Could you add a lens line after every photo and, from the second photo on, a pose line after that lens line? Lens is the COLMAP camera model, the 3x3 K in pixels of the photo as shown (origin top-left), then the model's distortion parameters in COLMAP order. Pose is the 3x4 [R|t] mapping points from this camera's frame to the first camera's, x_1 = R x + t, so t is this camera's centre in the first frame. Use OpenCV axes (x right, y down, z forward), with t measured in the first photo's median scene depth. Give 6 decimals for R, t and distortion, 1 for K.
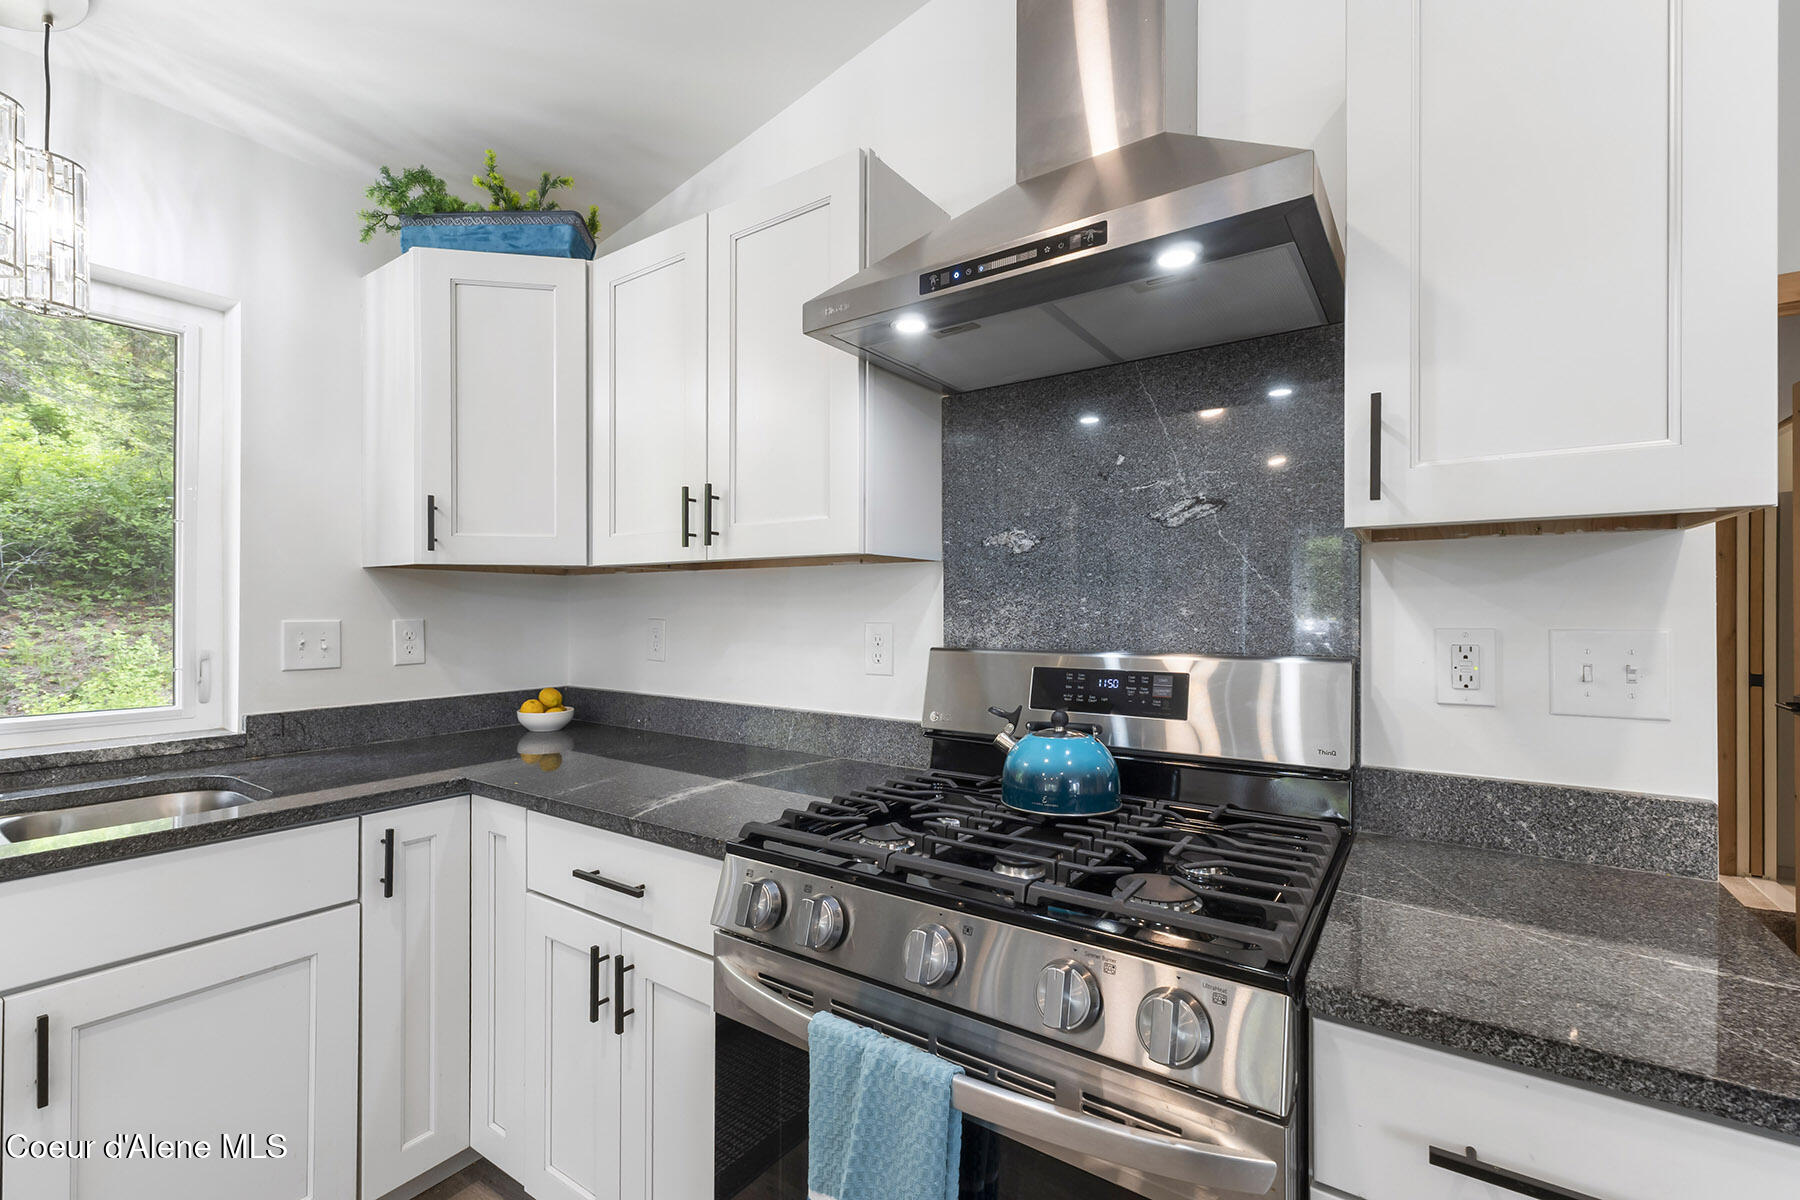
lens RADIAL K [[788.8, 0, 902.2], [0, 788.8, 613.9], [0, 0, 1]] dist [0.006059, -0.000703]
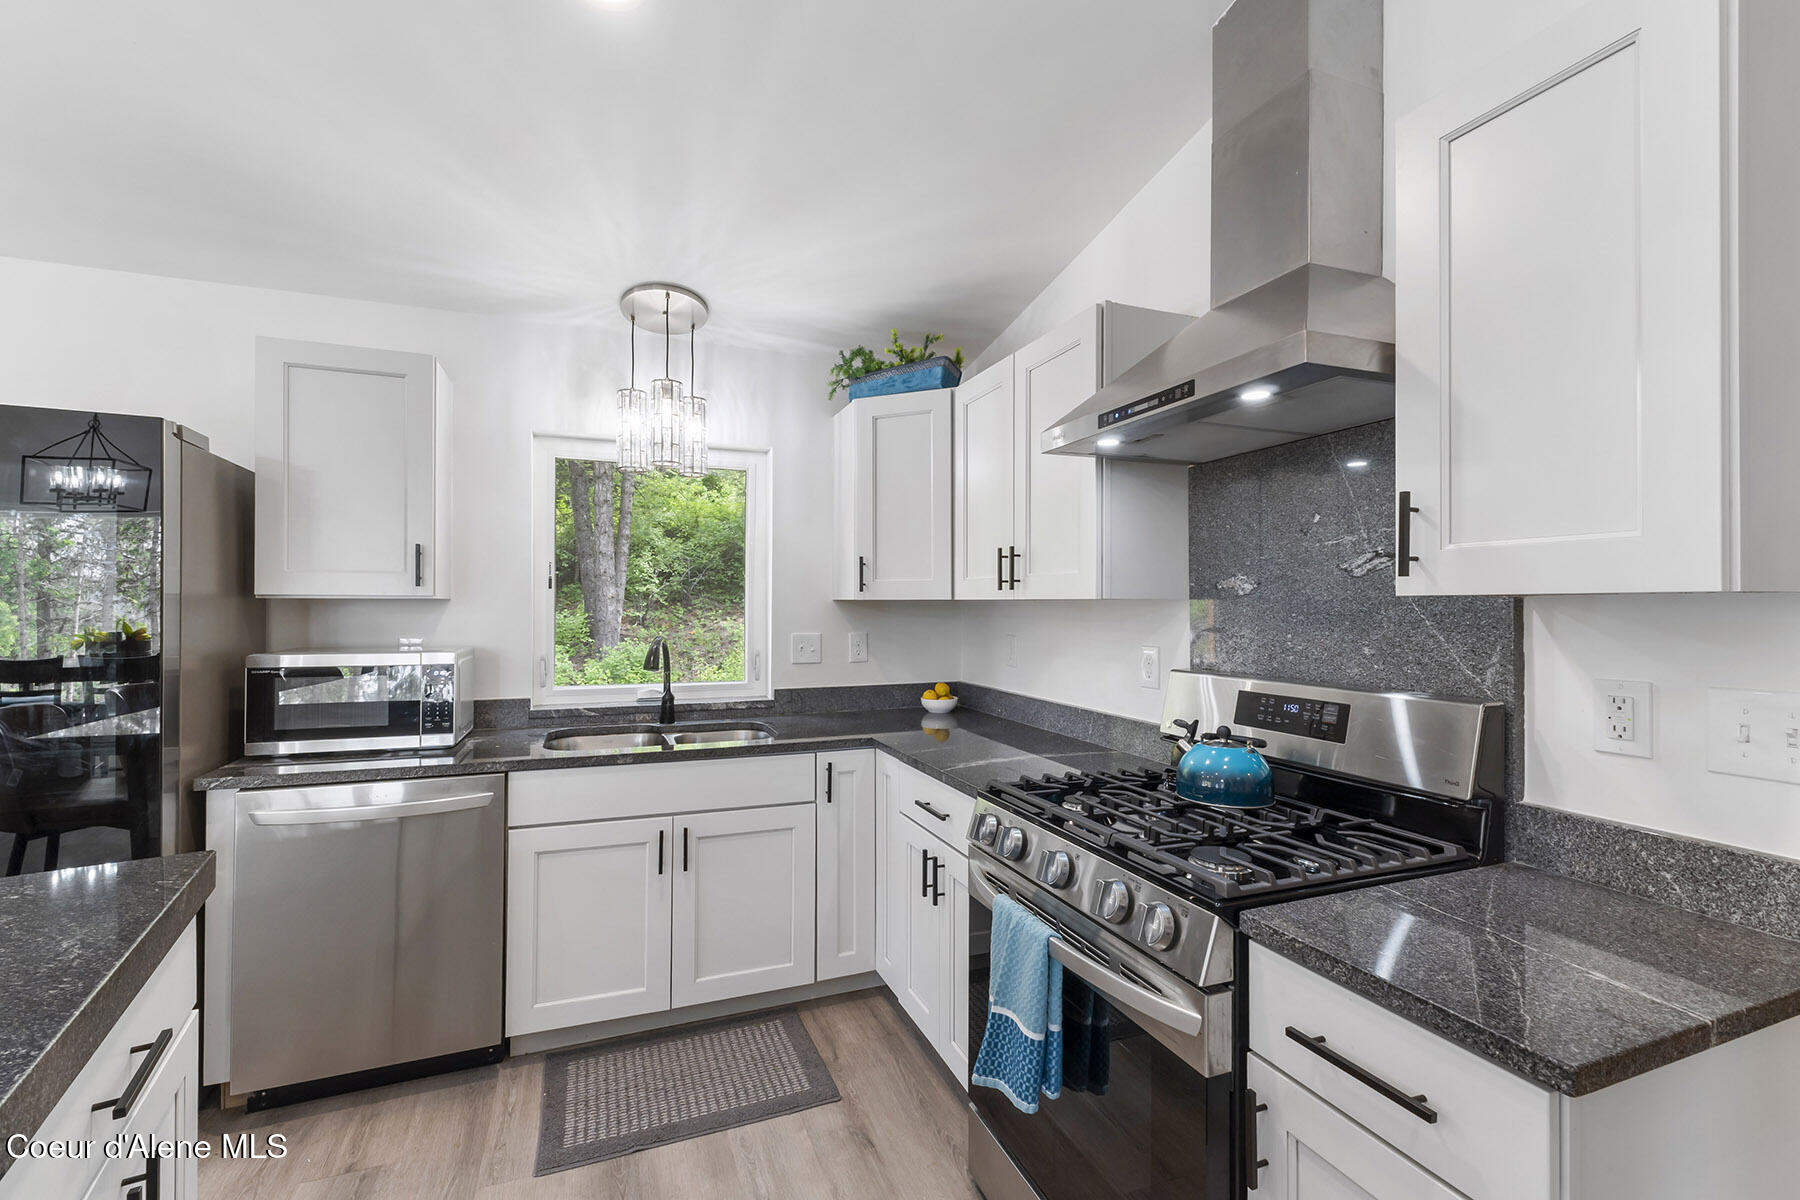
lens RADIAL K [[788.8, 0, 902.2], [0, 788.8, 613.9], [0, 0, 1]] dist [0.006059, -0.000703]
pose [[0.831667, 0.008485, -0.555209, 0.386104], [-0.004689, 0.999955, 0.008259, -0.055629], [0.555254, -0.004265, 0.831670, -0.292728]]
